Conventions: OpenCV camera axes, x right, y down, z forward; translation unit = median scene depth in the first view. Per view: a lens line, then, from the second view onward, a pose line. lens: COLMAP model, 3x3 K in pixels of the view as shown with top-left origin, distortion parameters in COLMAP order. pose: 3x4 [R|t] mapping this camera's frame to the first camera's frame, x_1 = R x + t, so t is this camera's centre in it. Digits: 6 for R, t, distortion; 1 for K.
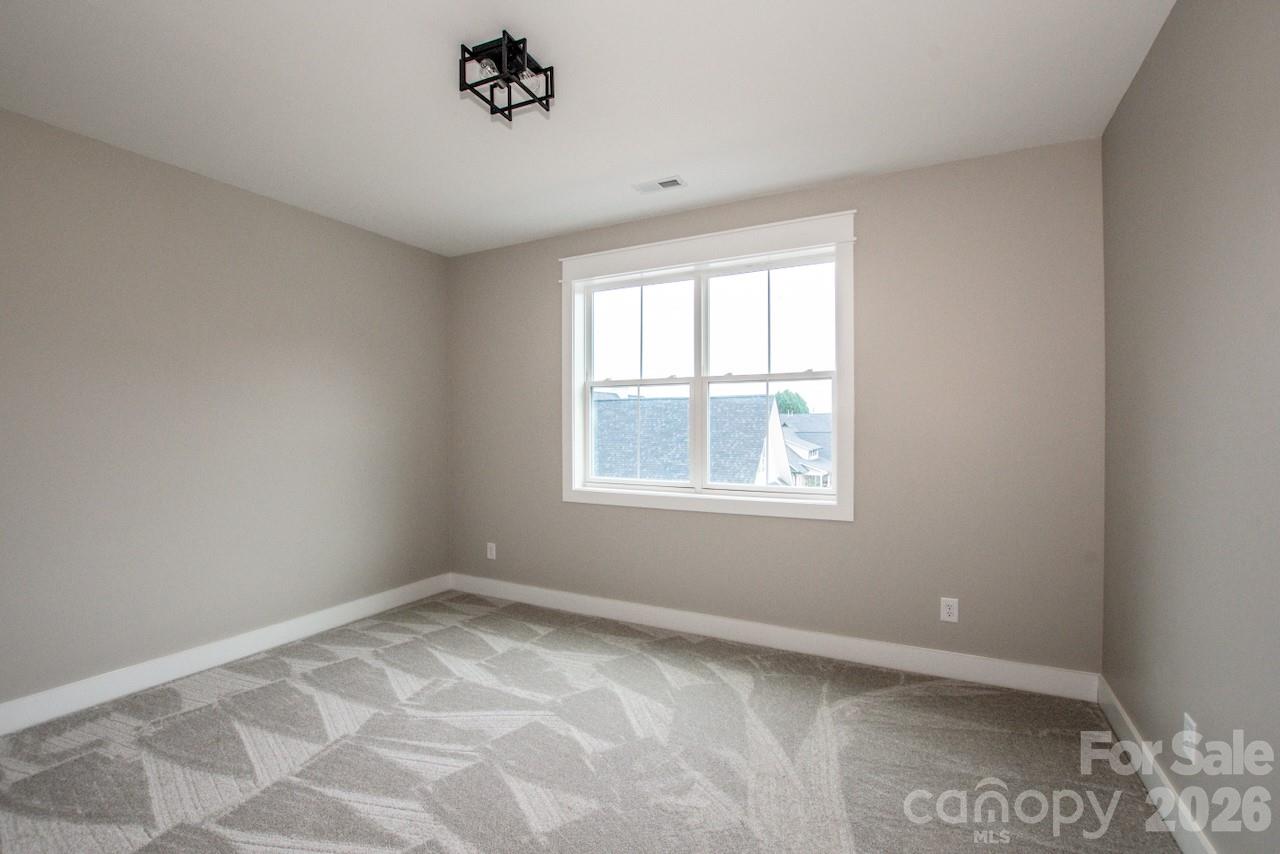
lens RADIAL K [[579.3, 0, 640.5], [0, 579.3, 432.2], [0, 0, 1]] dist [-0.025618, 0.000825]
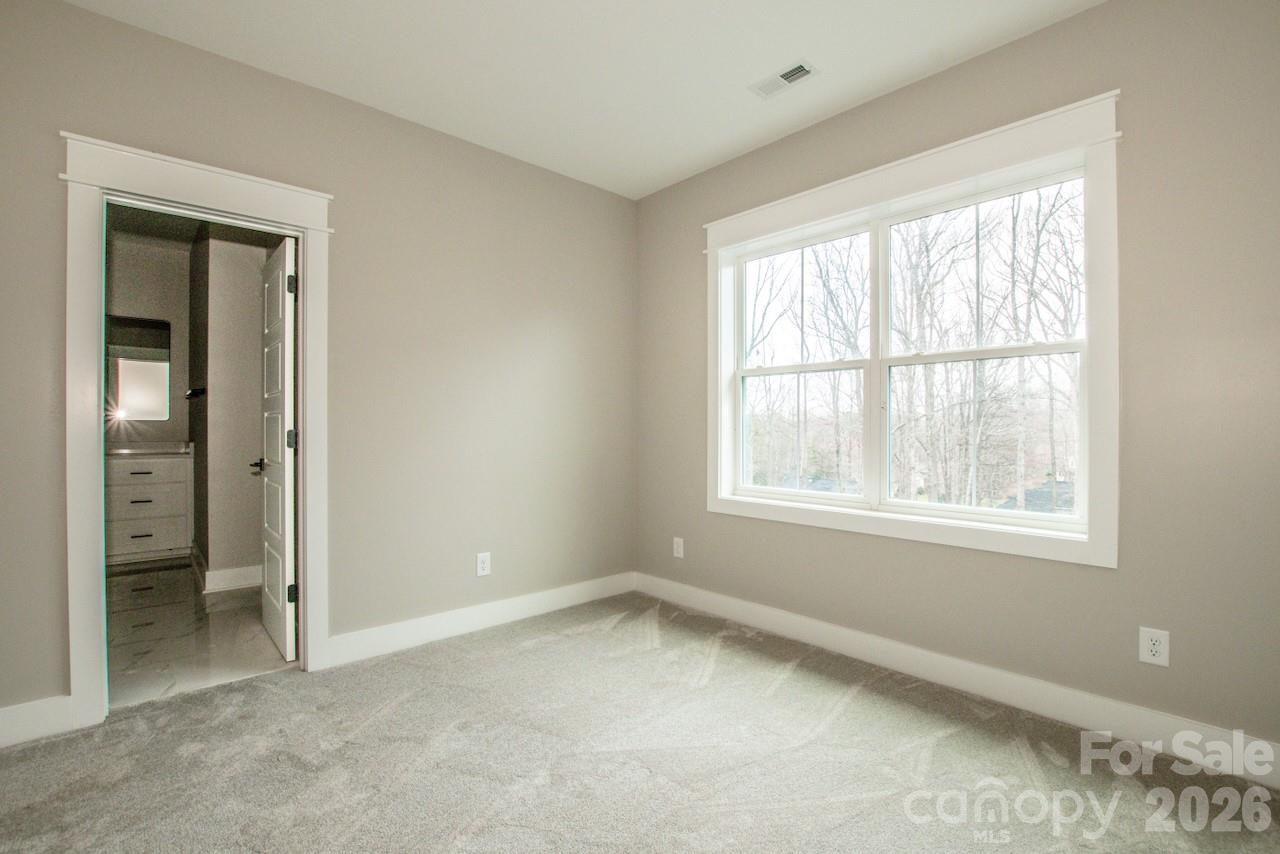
lens RADIAL K [[579.3, 0, 651.0], [0, 579.3, 429.4], [0, 0, 1]] dist [-0.025618, 0.000825]
pose [[0.939326, 0.013278, -0.342768, 0.079273], [-0.015304, 0.999878, -0.003206, 0.003201], [0.342684, 0.008257, 0.939414, 0.176337]]
